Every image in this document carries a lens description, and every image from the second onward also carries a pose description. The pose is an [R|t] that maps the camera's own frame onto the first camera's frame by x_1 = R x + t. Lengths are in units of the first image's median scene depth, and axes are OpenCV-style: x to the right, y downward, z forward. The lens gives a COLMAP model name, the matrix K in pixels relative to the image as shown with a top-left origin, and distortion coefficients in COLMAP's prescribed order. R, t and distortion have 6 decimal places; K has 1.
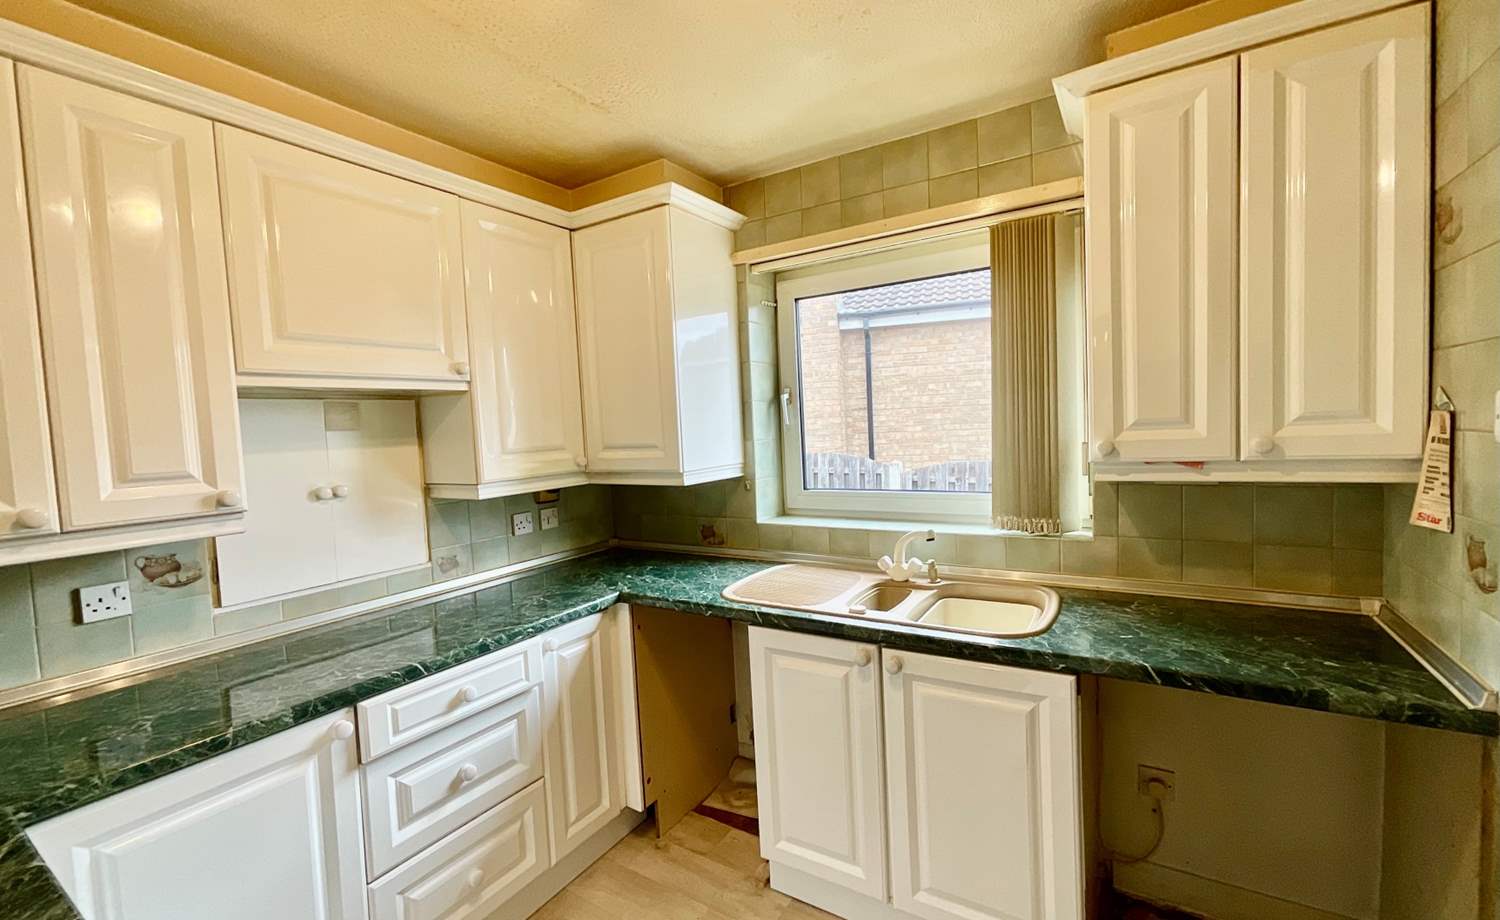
lens RADIAL K [[619.3, 0, 750.0], [0, 619.3, 460.0], [0, 0, 1]] dist [0.000613, -0.000009]
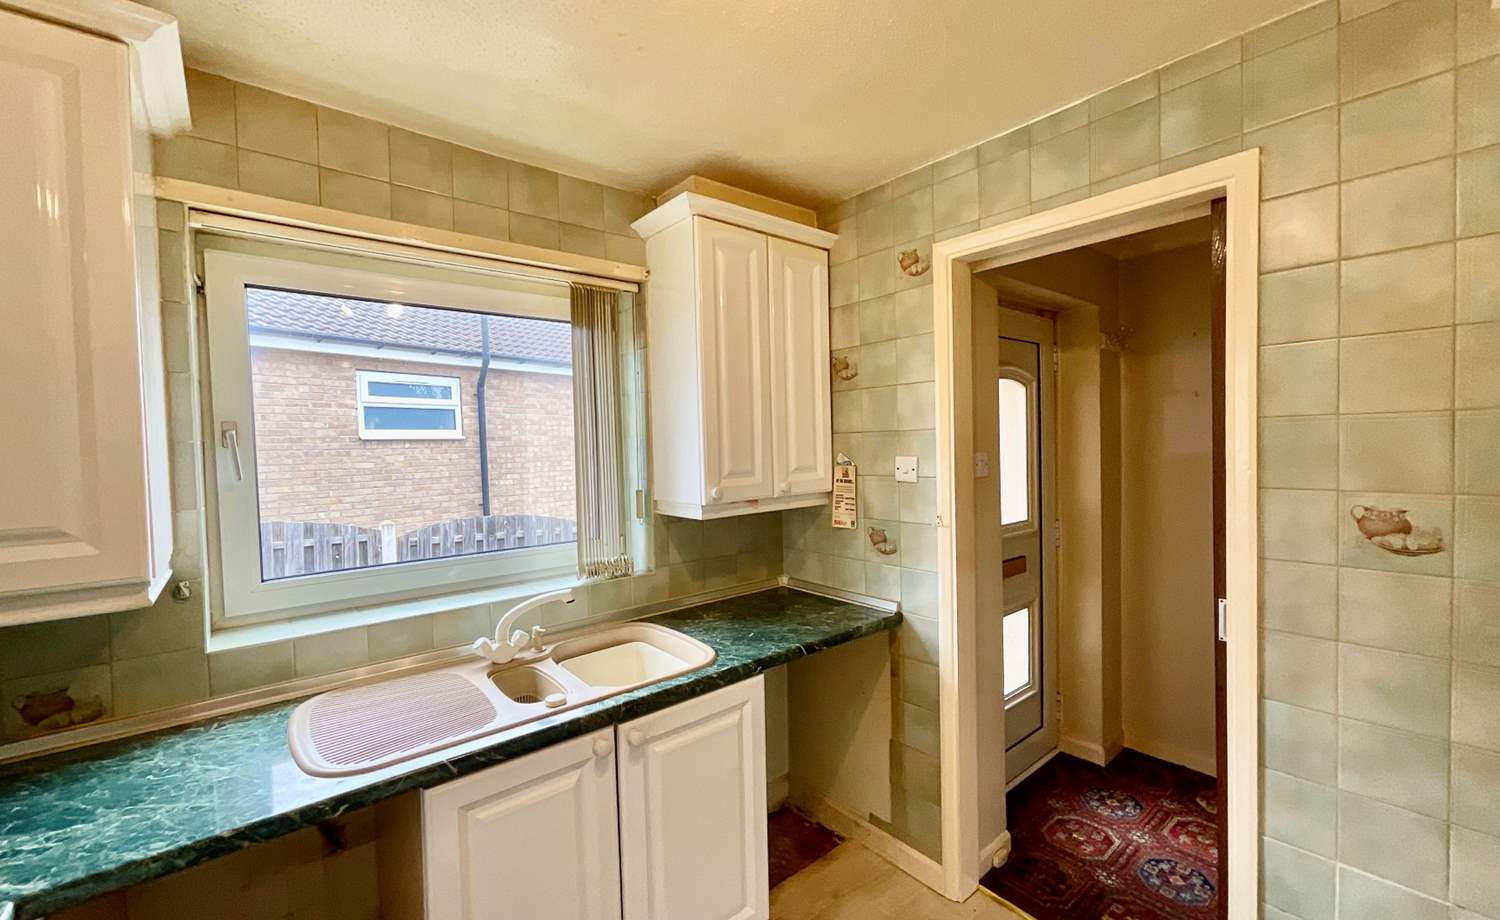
lens RADIAL K [[619.3, 0, 750.0], [0, 619.3, 460.0], [0, 0, 1]] dist [0.000613, -0.000009]
pose [[0.309023, 0.010340, 0.950998, -0.507885], [0.064368, 0.997421, -0.031761, -0.034962], [-0.948874, 0.071029, 0.307560, 0.442392]]
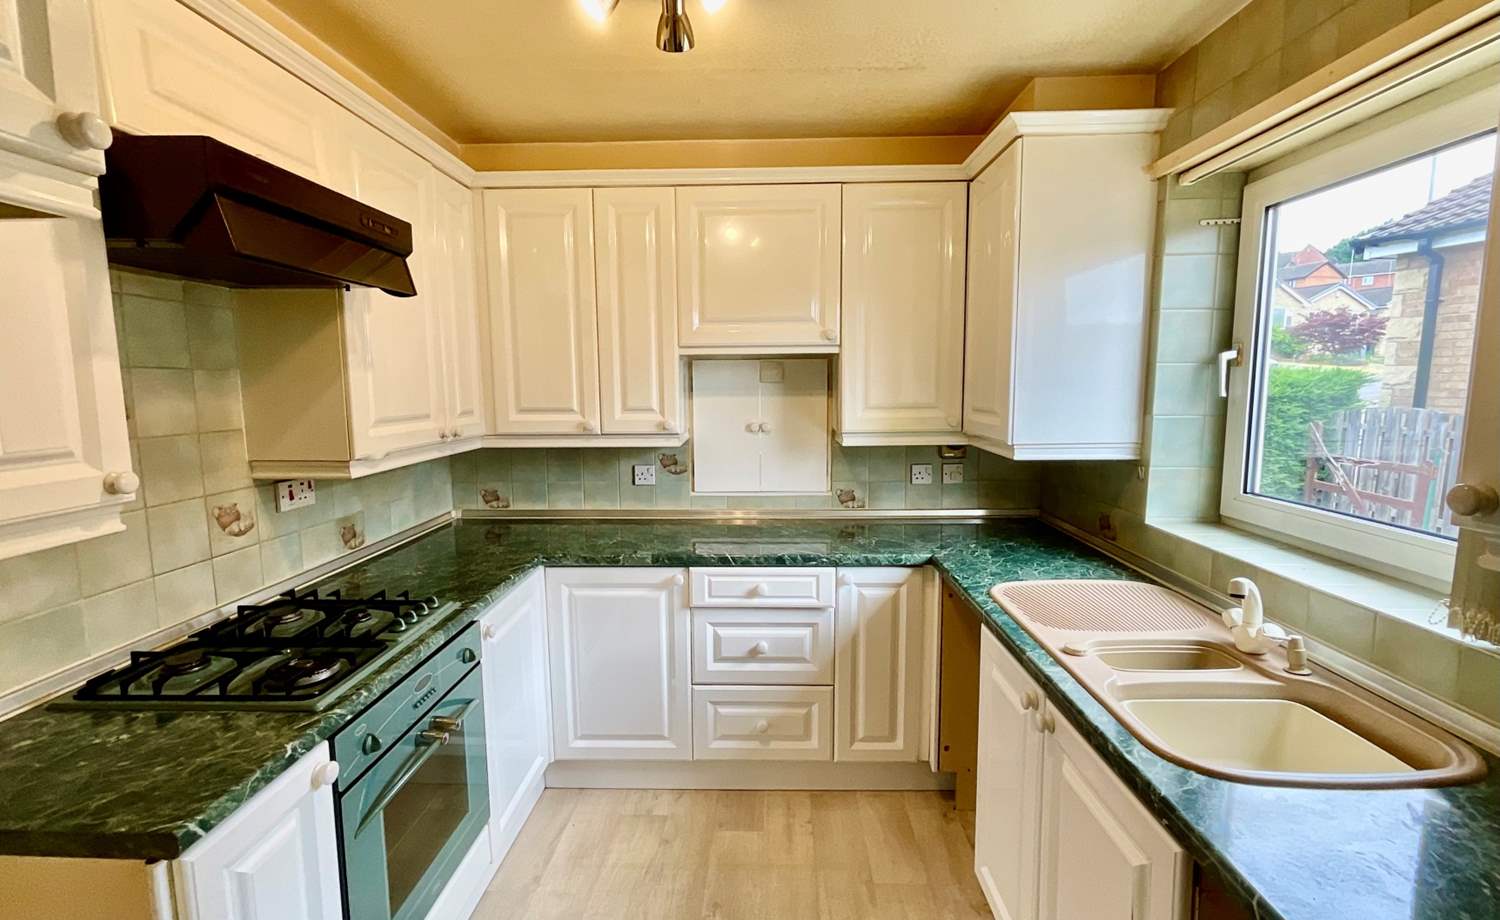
lens RADIAL K [[662.4, 0, 757.5], [0, 662.4, 455.9], [0, 0, 1]] dist [0.000634, 0.000042]
pose [[0.517320, 0.138623, -0.844490, 0.589076], [-0.064343, 0.990301, 0.123143, -0.066869], [0.853370, -0.009367, 0.521222, 0.221451]]
